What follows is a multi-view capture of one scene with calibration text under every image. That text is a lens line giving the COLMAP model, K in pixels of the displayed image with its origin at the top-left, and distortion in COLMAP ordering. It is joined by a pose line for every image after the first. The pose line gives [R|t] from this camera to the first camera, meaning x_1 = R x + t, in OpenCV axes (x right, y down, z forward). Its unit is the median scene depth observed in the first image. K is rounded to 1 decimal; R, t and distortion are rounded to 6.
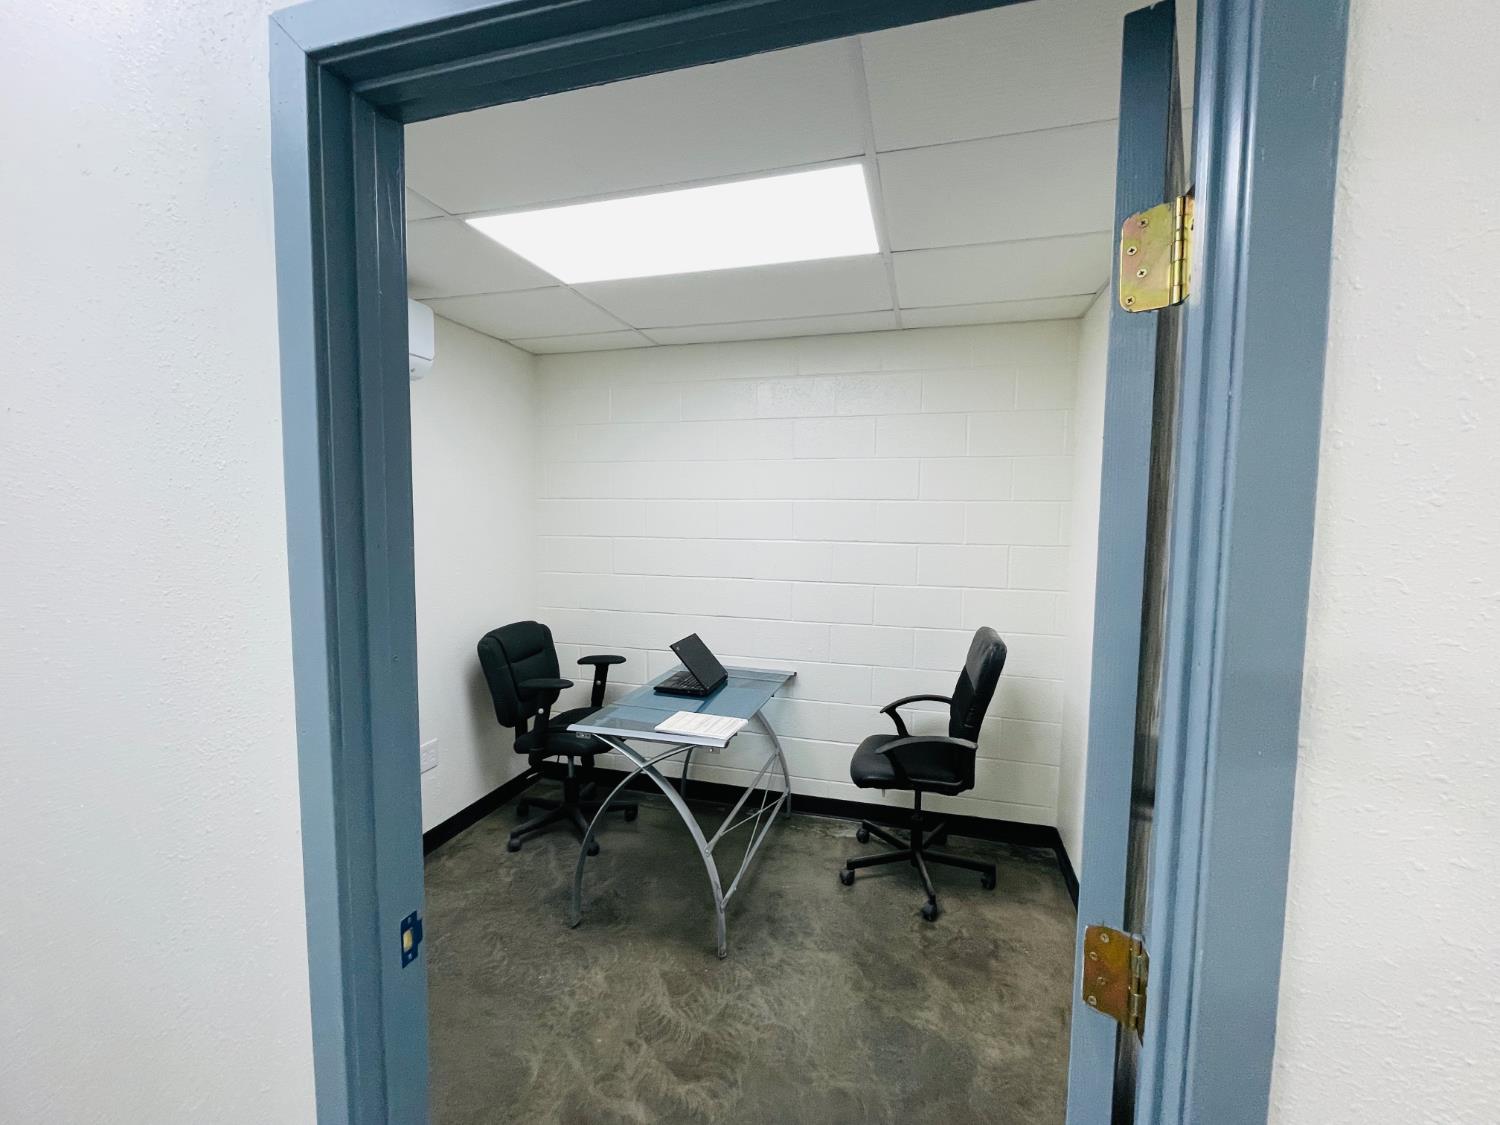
lens RADIAL K [[643.9, 0, 752.2], [0, 643.9, 564.9], [0, 0, 1]] dist [0.001069, 0.000150]
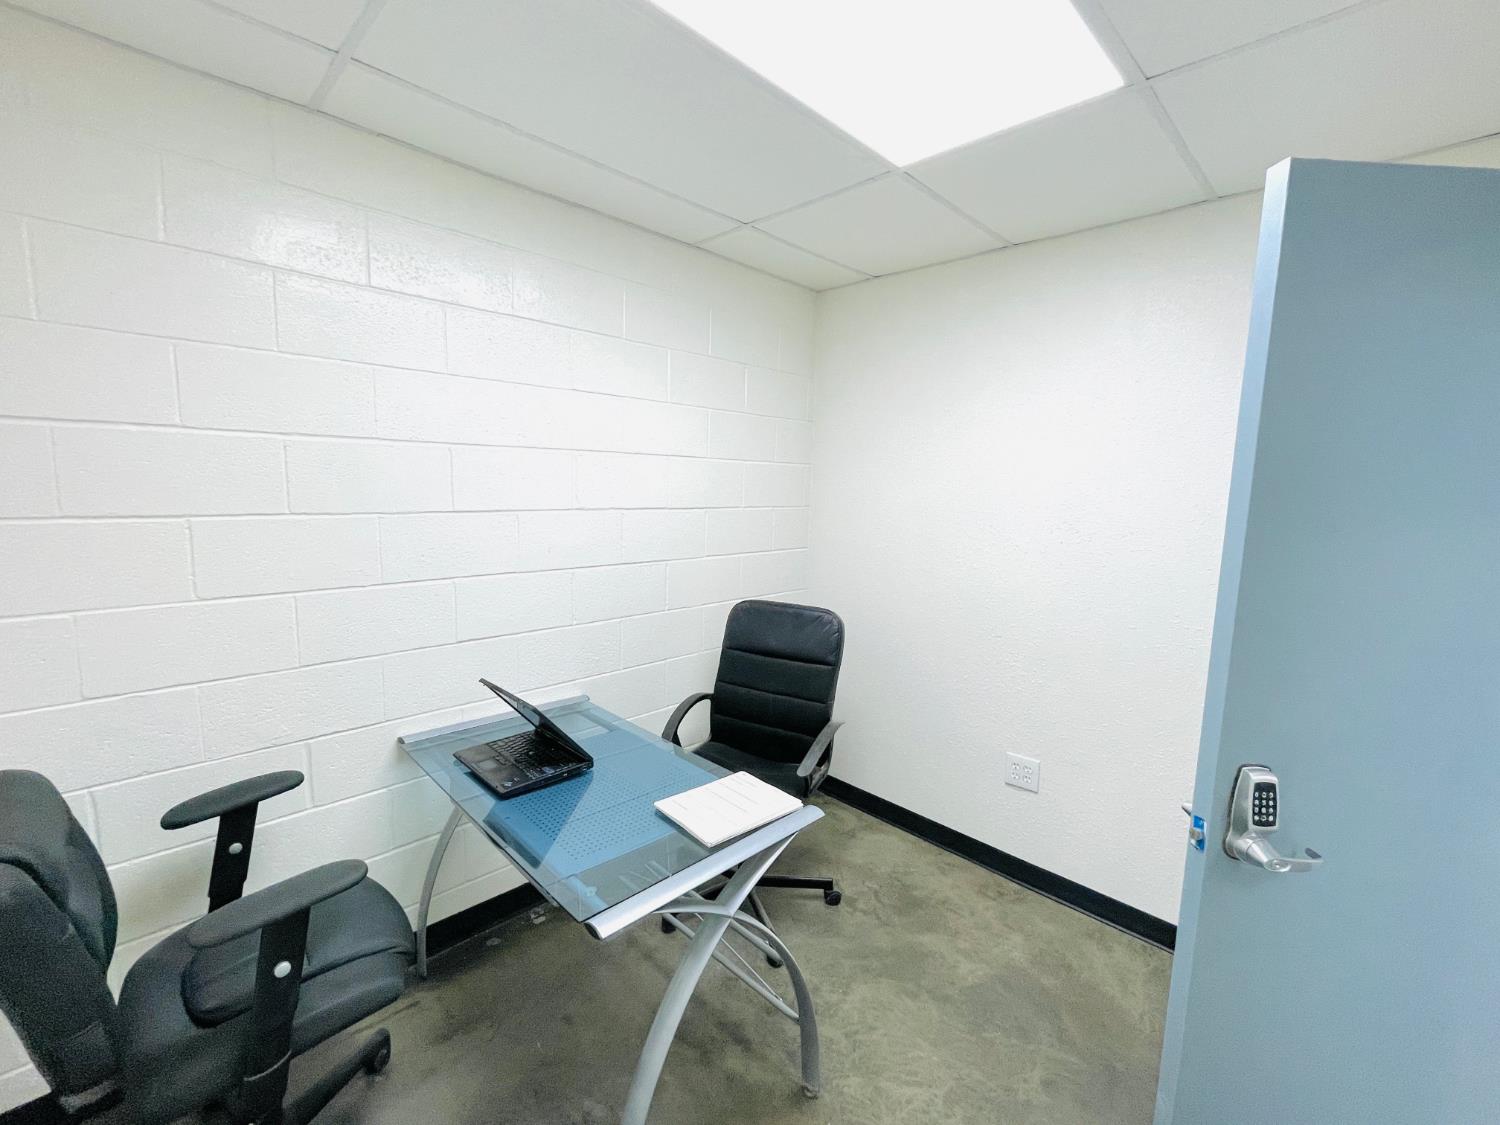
lens RADIAL K [[643.9, 0, 752.2], [0, 643.9, 564.9], [0, 0, 1]] dist [0.001069, 0.000150]
pose [[0.483749, -0.112896, 0.867895, -0.645645], [0.045913, 0.993554, 0.103650, -0.062227], [-0.874002, -0.010293, 0.485814, 0.716956]]
